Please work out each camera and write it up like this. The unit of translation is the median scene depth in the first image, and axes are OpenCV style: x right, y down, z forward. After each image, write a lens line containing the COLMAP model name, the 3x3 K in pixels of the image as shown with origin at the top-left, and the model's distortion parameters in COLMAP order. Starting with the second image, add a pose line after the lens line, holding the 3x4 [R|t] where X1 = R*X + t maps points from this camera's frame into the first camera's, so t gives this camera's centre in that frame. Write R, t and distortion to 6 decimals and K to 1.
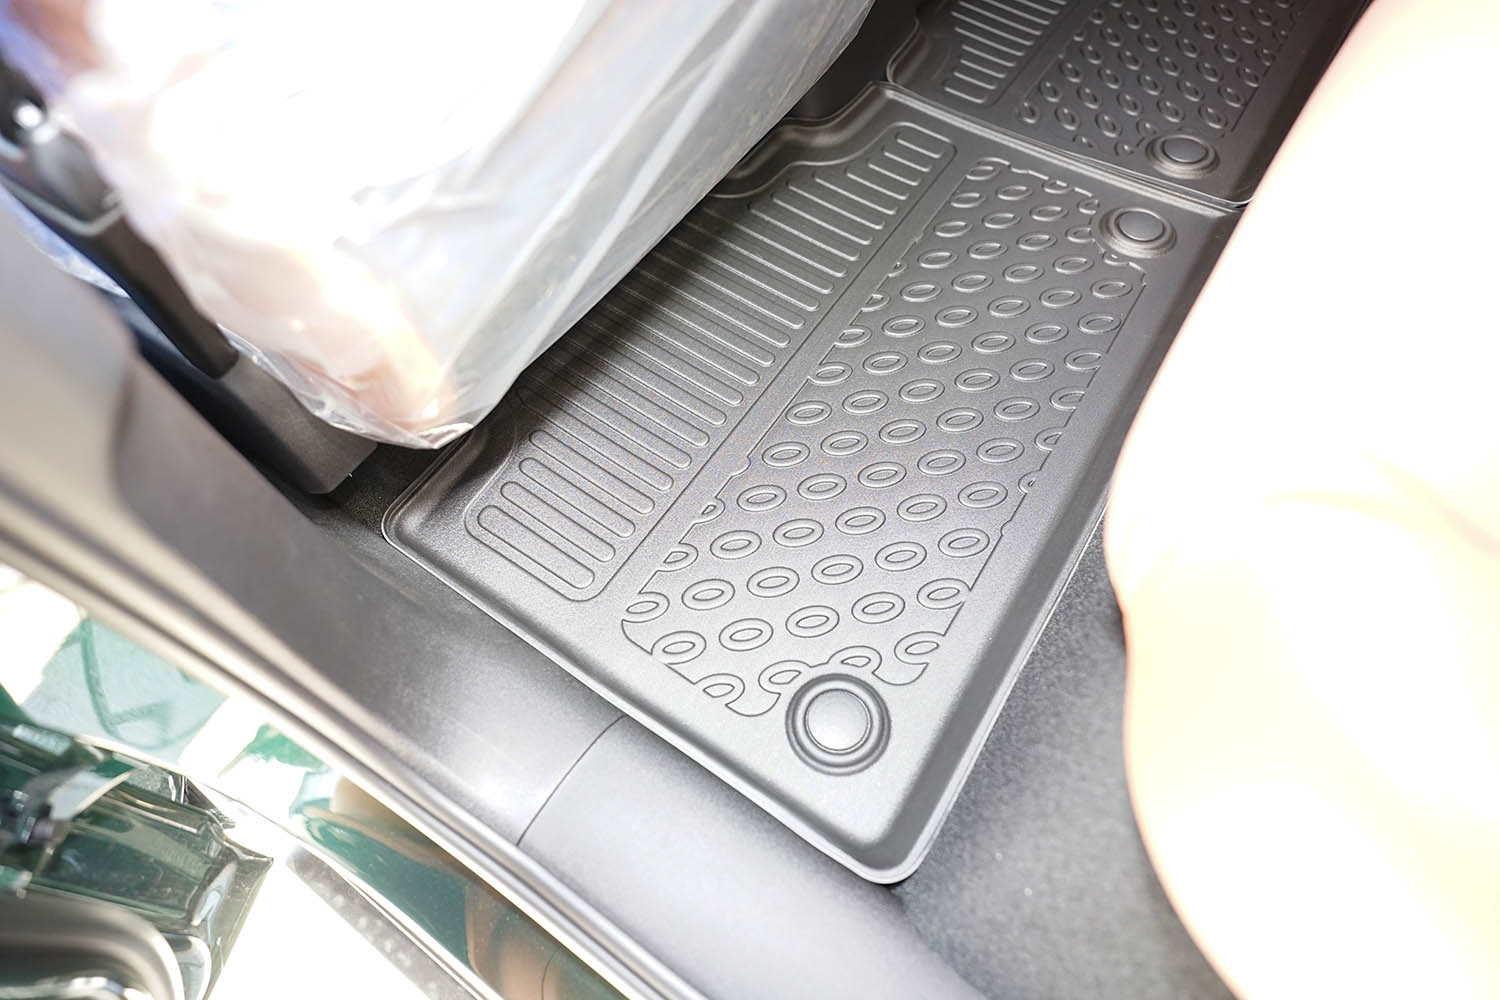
lens RADIAL K [[833.0, 0, 751.1], [0, 833.0, 495.9], [0, 0, 1]] dist [-0.003797, 0.001397]
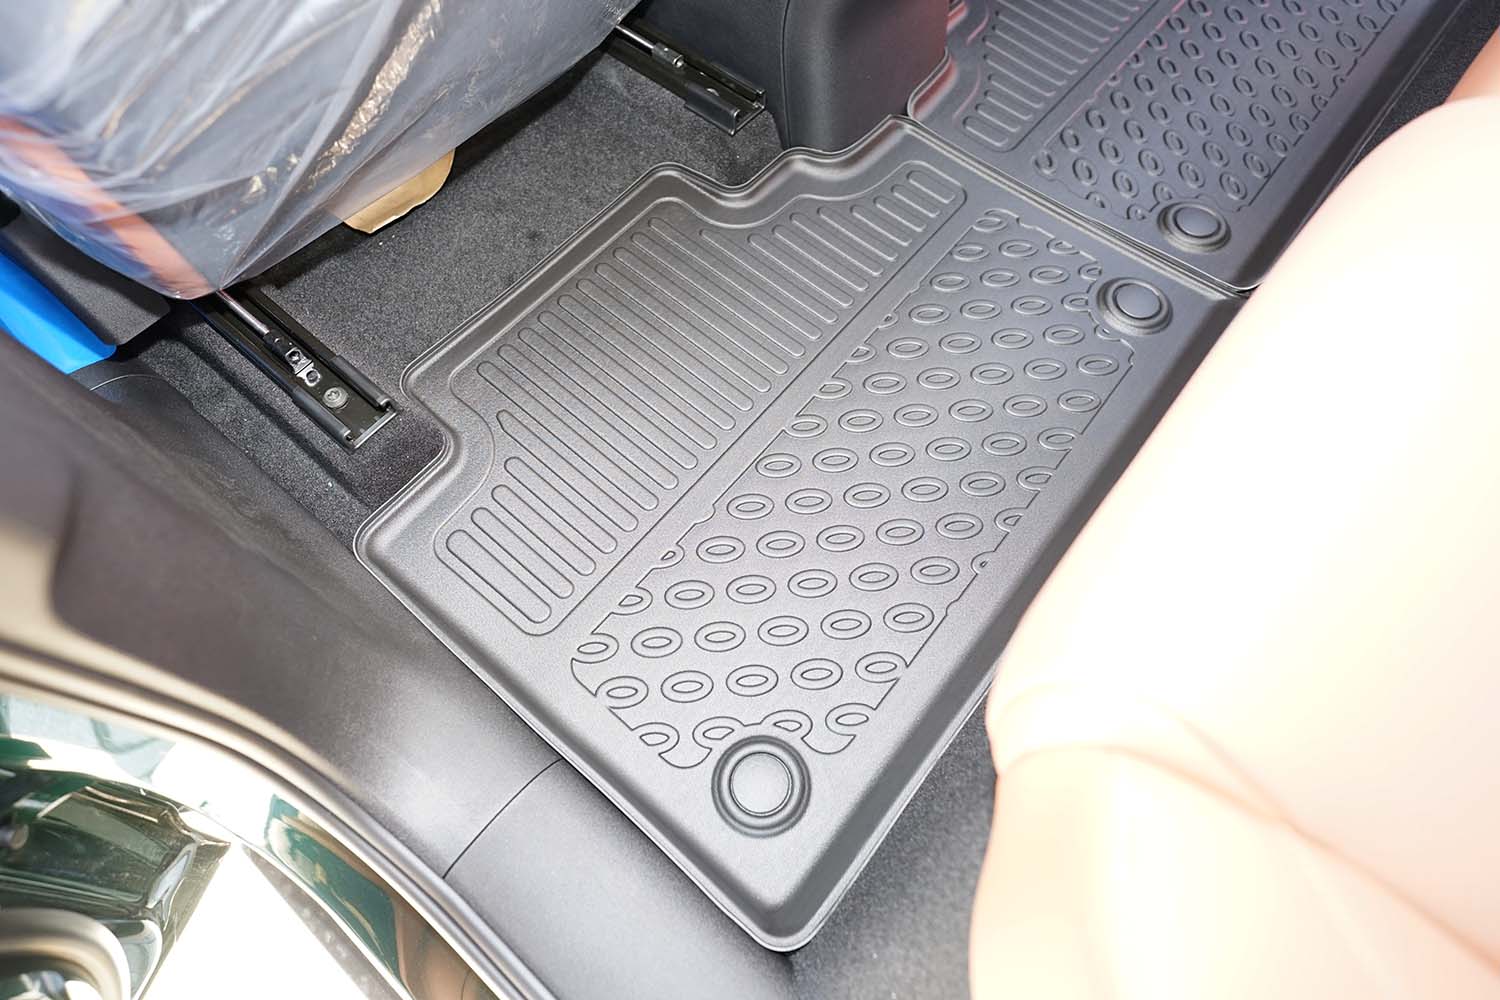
lens RADIAL K [[833.0, 0, 748.1], [0, 833.0, 506.0], [0, 0, 1]] dist [-0.003797, 0.001397]
pose [[0.994414, 0.104276, -0.016363, 0.063427], [-0.102818, 0.991998, 0.073264, -0.143245], [0.023872, -0.071172, 0.997178, -0.025192]]
